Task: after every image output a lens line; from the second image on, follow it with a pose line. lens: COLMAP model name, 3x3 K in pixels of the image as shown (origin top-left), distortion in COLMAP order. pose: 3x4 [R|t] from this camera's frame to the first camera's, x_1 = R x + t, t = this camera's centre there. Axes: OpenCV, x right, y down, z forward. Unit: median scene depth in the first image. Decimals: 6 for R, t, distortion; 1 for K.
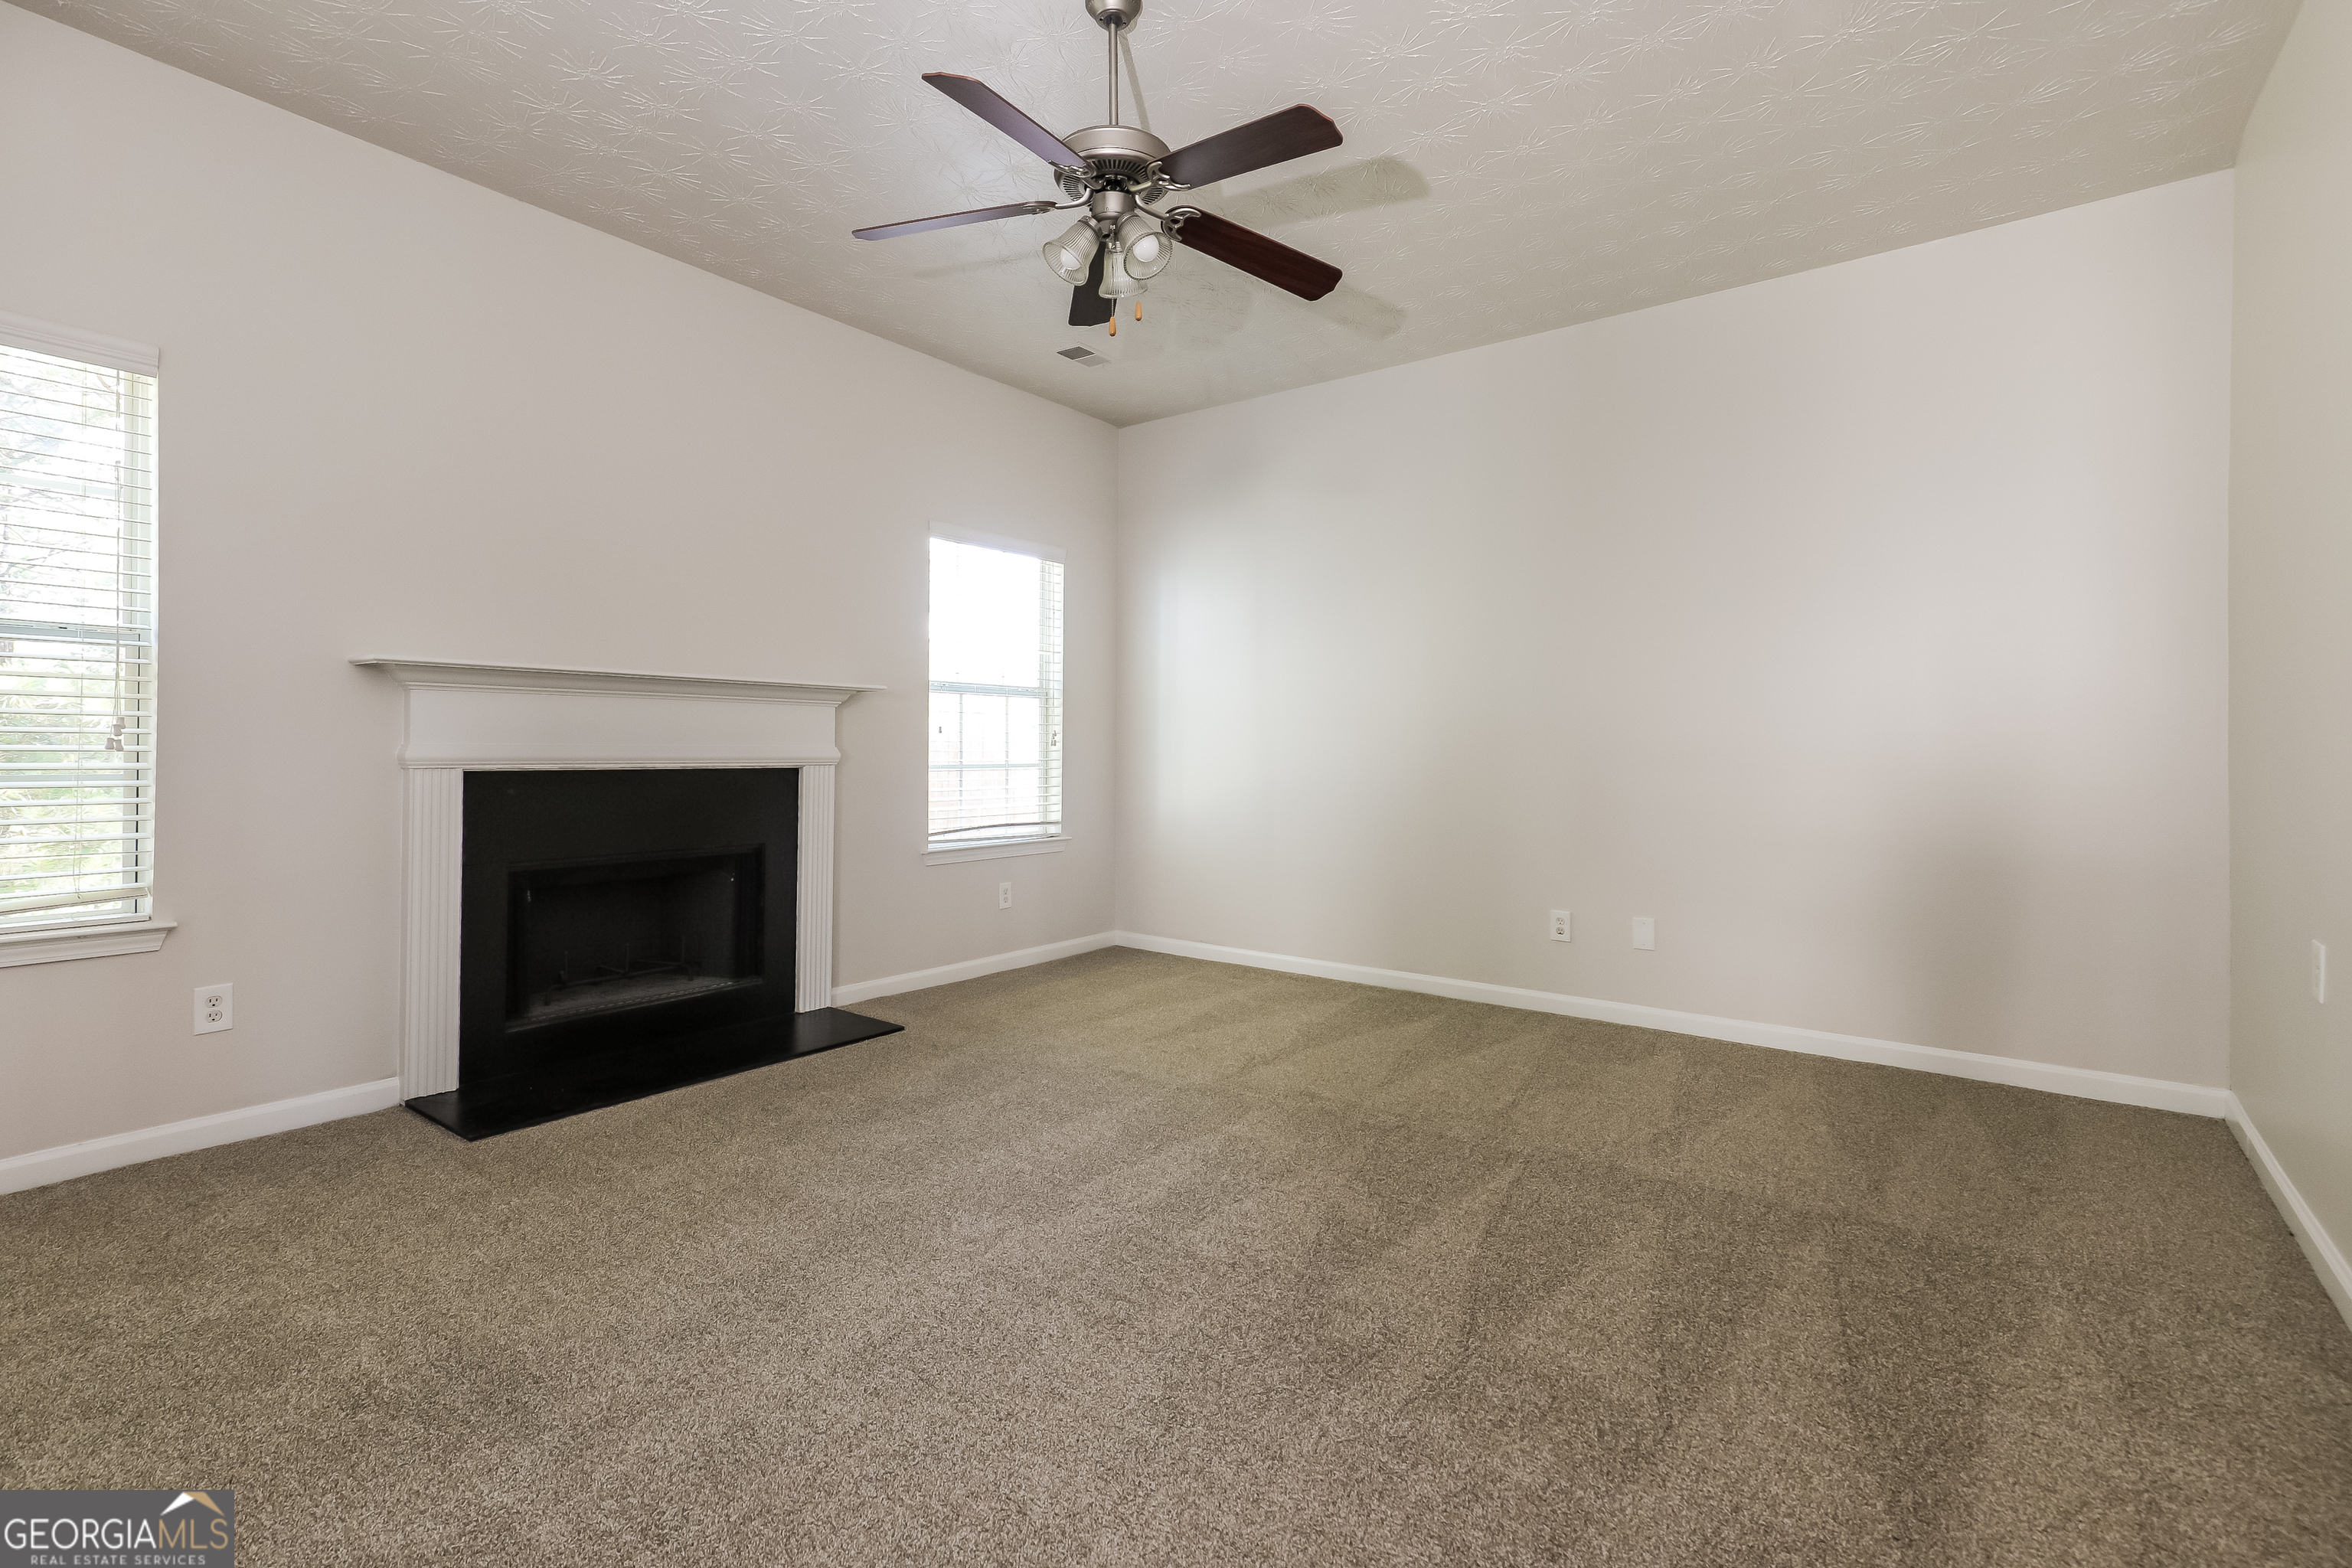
lens RADIAL K [[1082.0, 0, 1180.6], [0, 1082.0, 749.8], [0, 0, 1]] dist [0.000028, -0.000211]
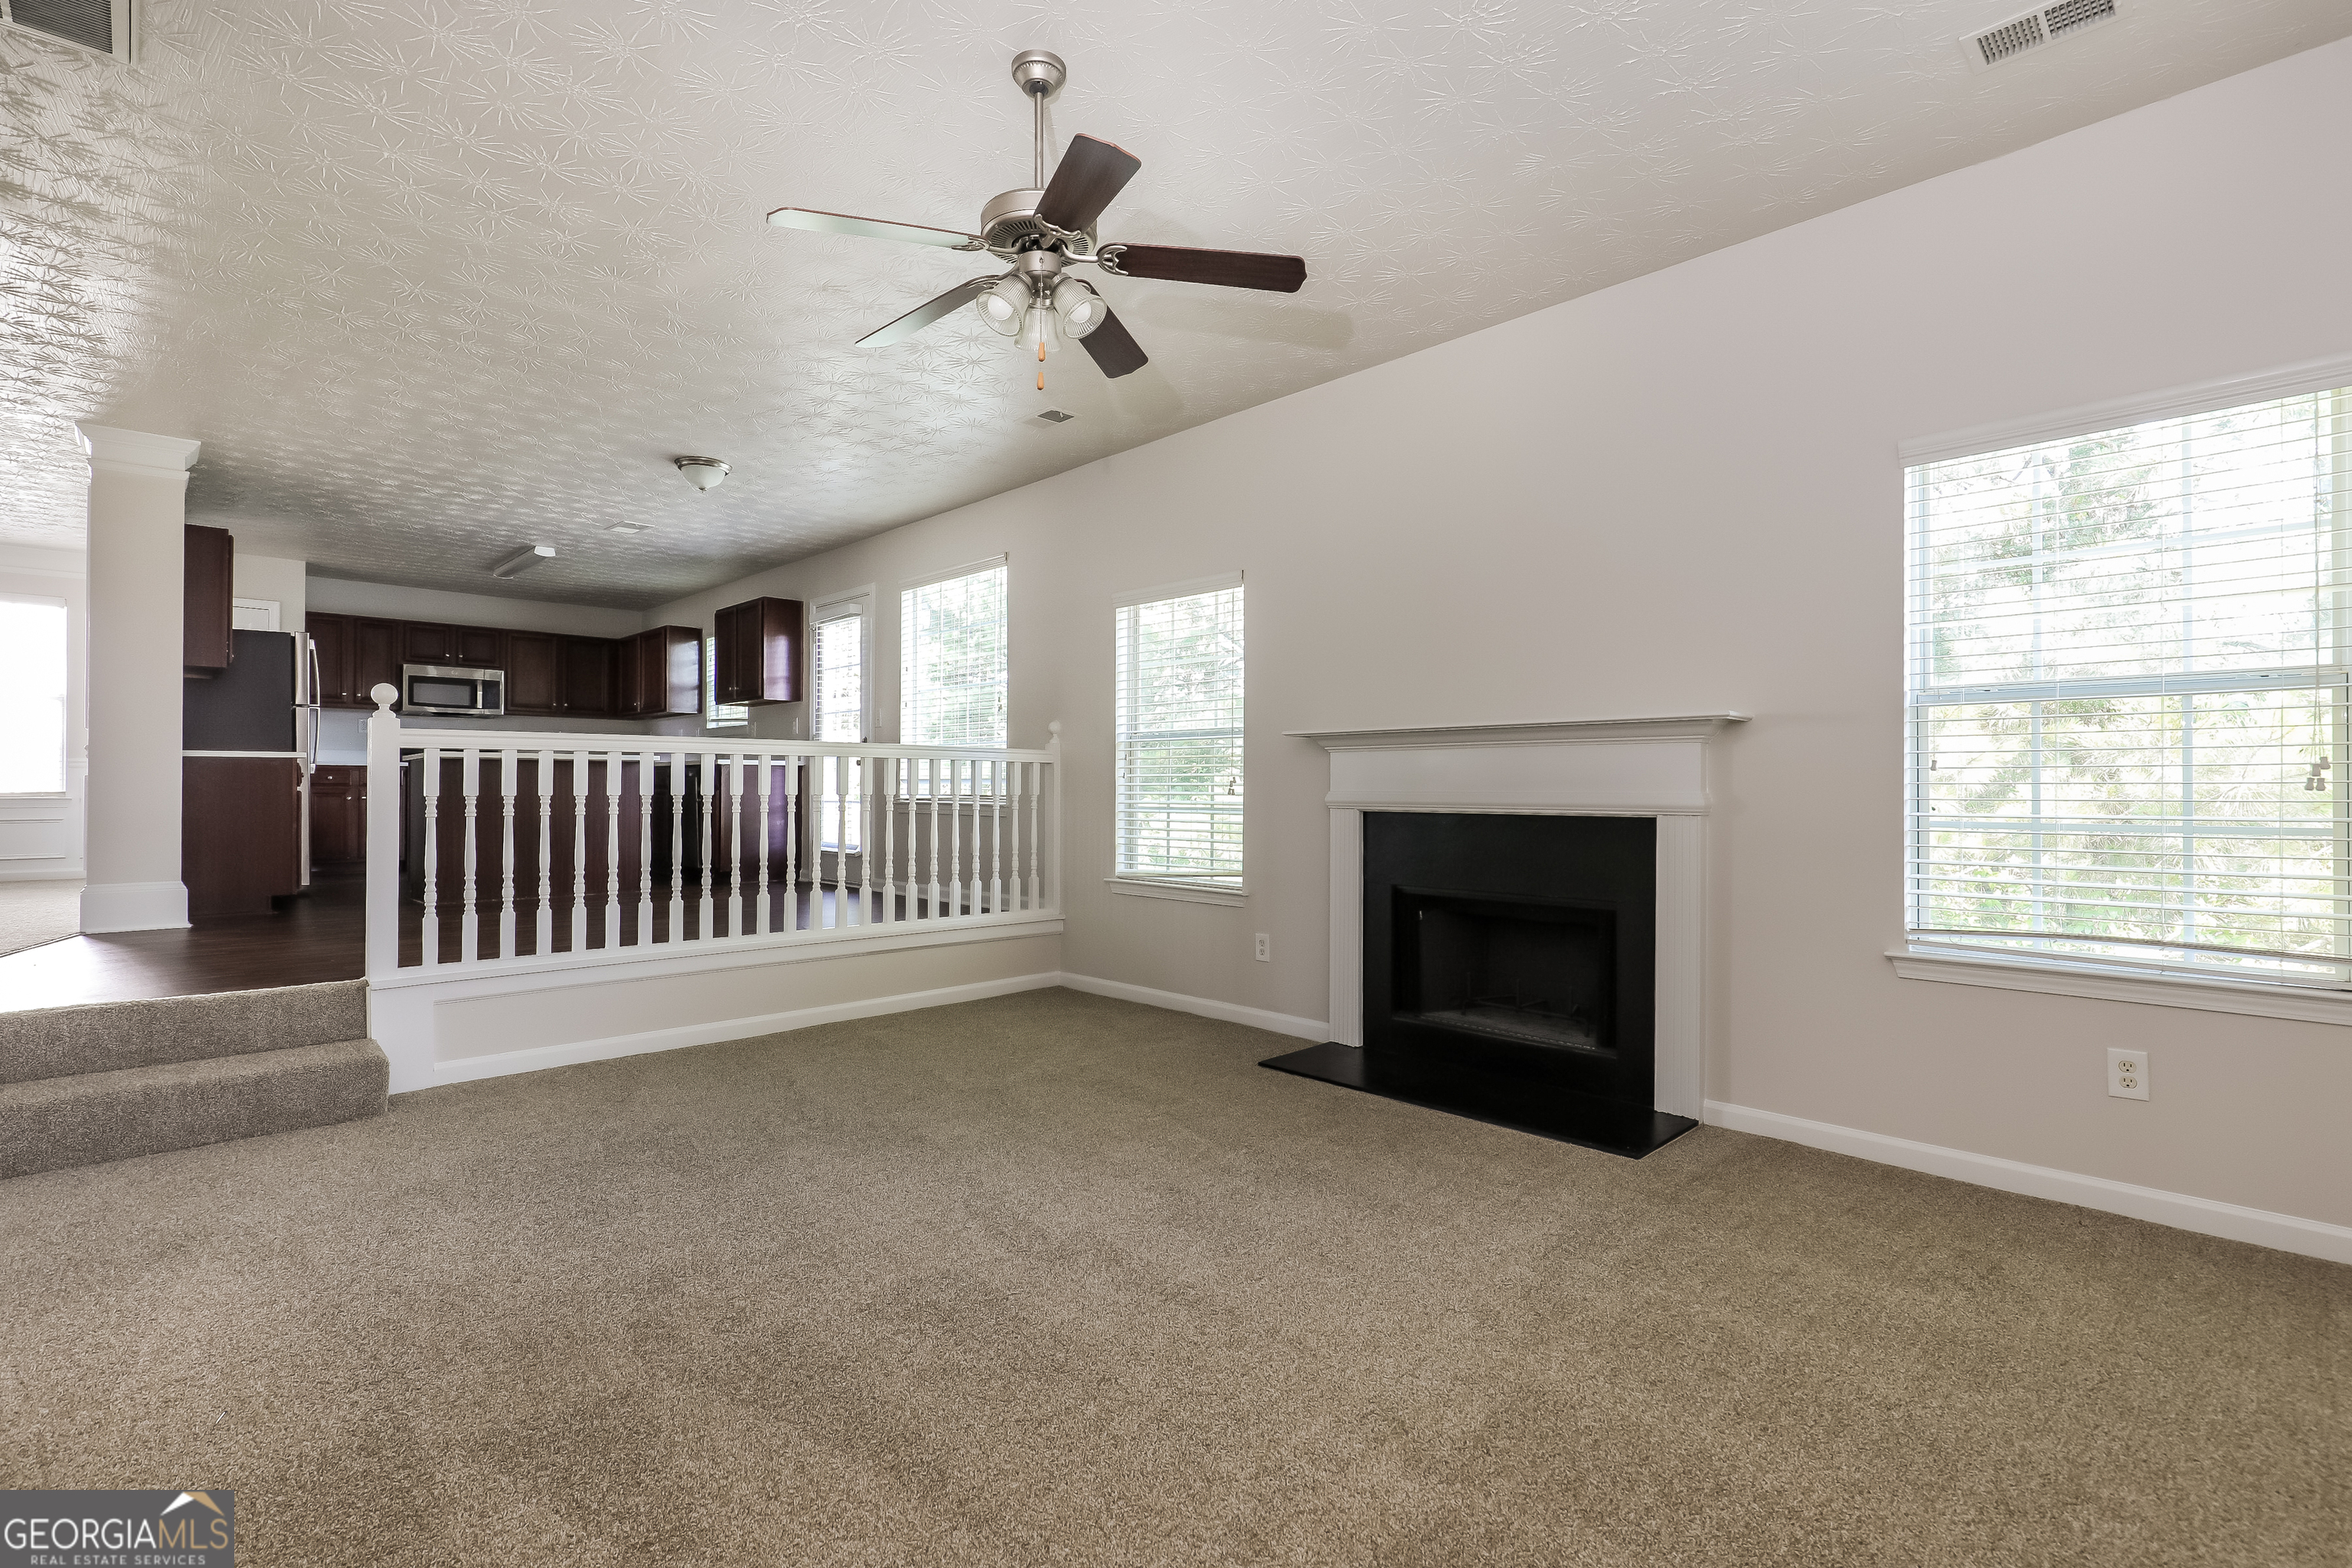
lens RADIAL K [[1119.3, 0, 1176.0], [0, 1119.3, 784.0], [0, 0, 1]] dist [0.001203, 0.000054]
pose [[-0.170826, -0.015086, -0.985186, 0.679744], [-0.010697, 0.999852, -0.013456, 0.007194], [0.985243, 0.008240, -0.170962, 0.928038]]
